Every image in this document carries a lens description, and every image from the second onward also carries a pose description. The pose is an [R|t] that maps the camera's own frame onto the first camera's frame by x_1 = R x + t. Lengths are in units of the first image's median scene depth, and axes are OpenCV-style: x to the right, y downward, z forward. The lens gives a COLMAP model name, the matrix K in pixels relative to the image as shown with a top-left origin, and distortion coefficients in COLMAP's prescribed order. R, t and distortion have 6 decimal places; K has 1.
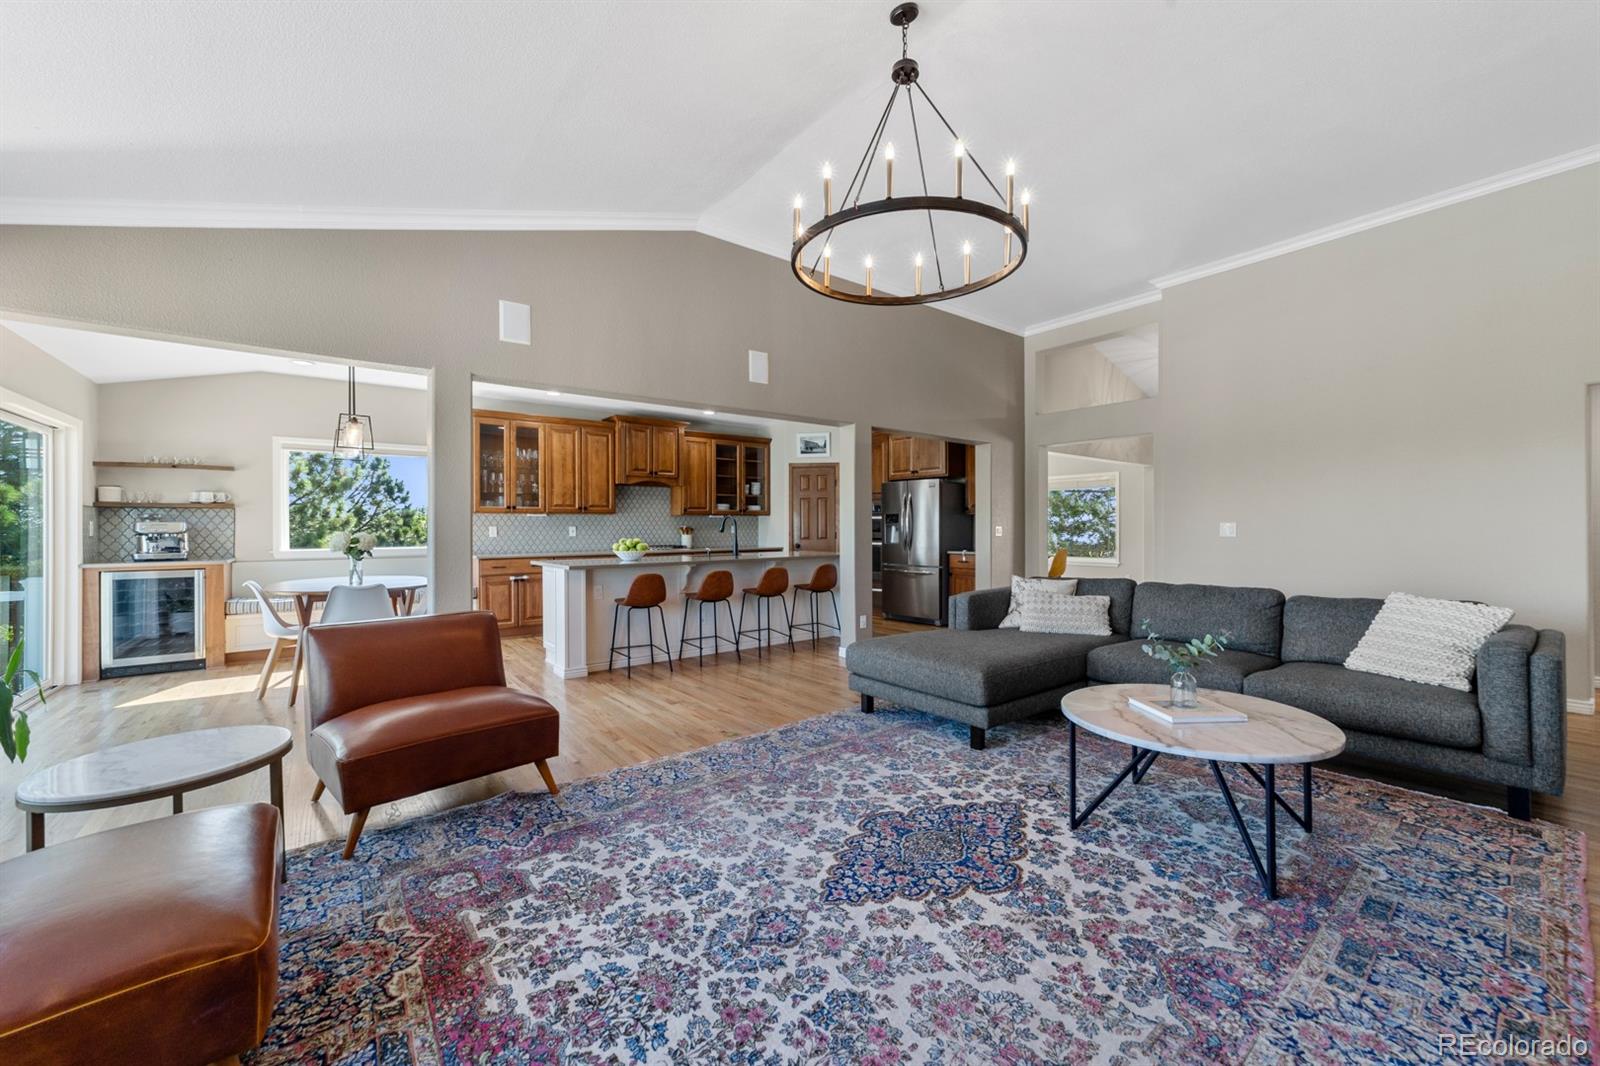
lens RADIAL K [[622.1, 0, 801.9], [0, 622.1, 518.2], [0, 0, 1]] dist [0.000010, -0.000008]
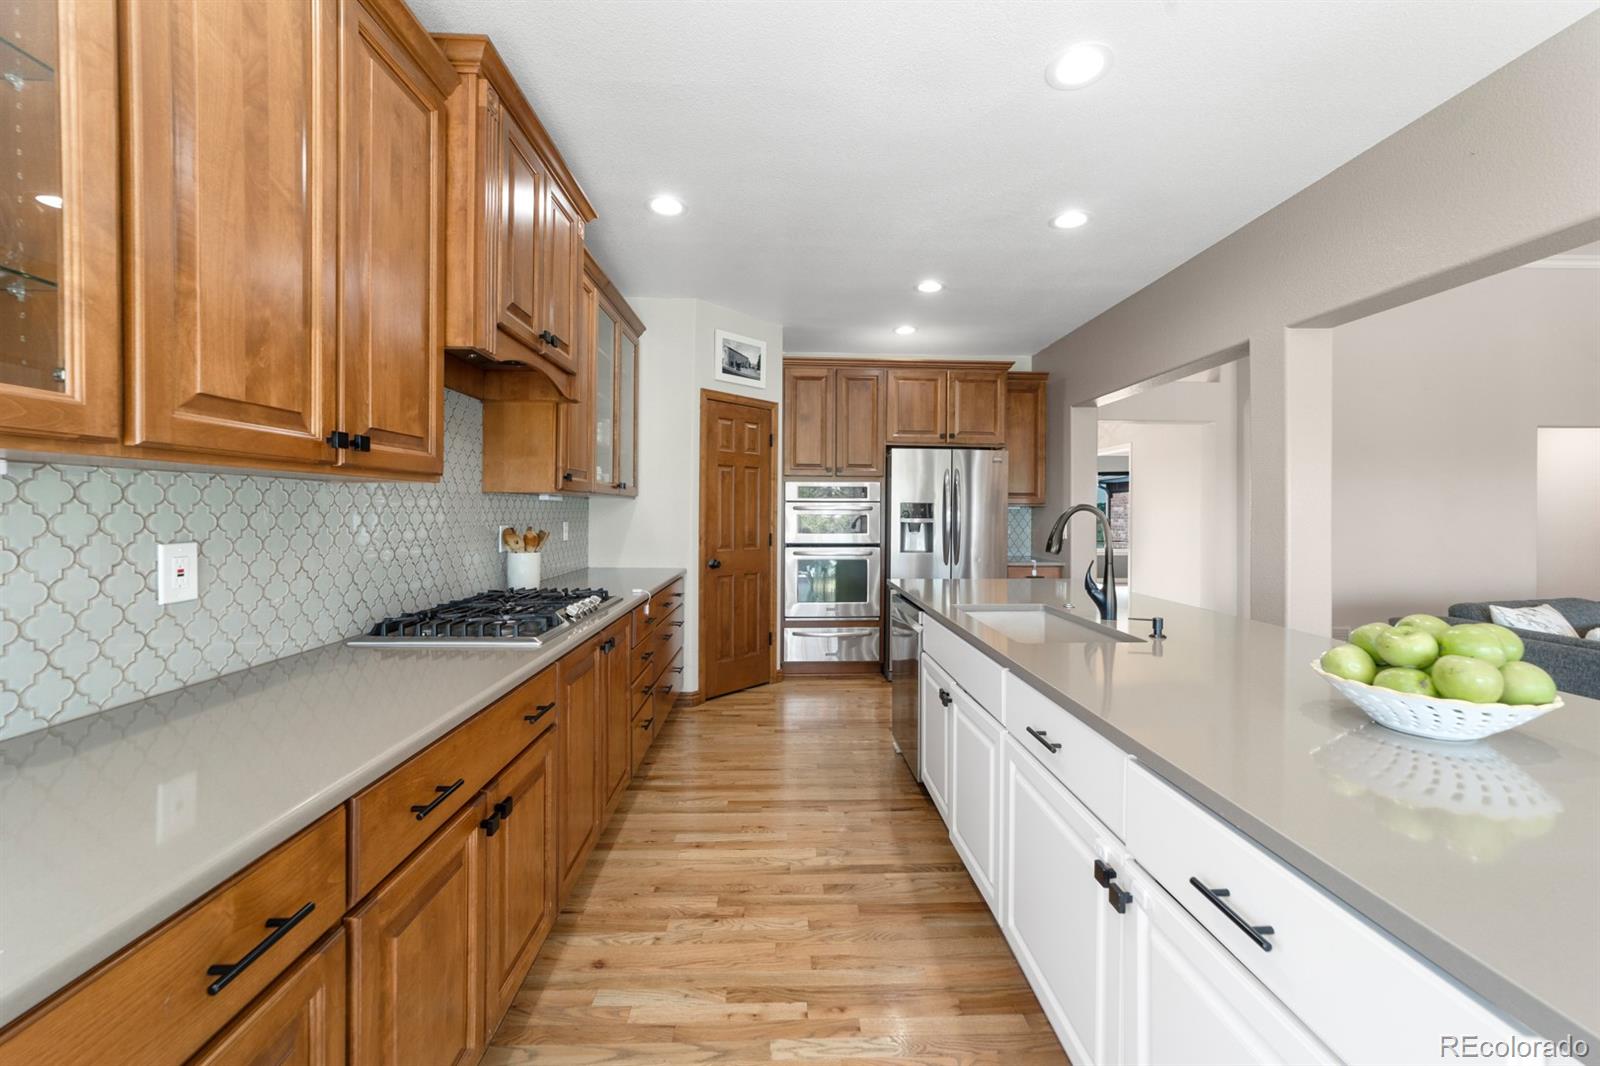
lens RADIAL K [[622.1, 0, 801.9], [0, 622.1, 518.2], [0, 0, 1]] dist [0.000010, -0.000008]
pose [[0.579829, -0.005207, 0.814721, -0.359830], [-0.008102, 0.999893, 0.012156, 0.002359], [-0.814698, -0.013649, 0.579725, 0.672318]]
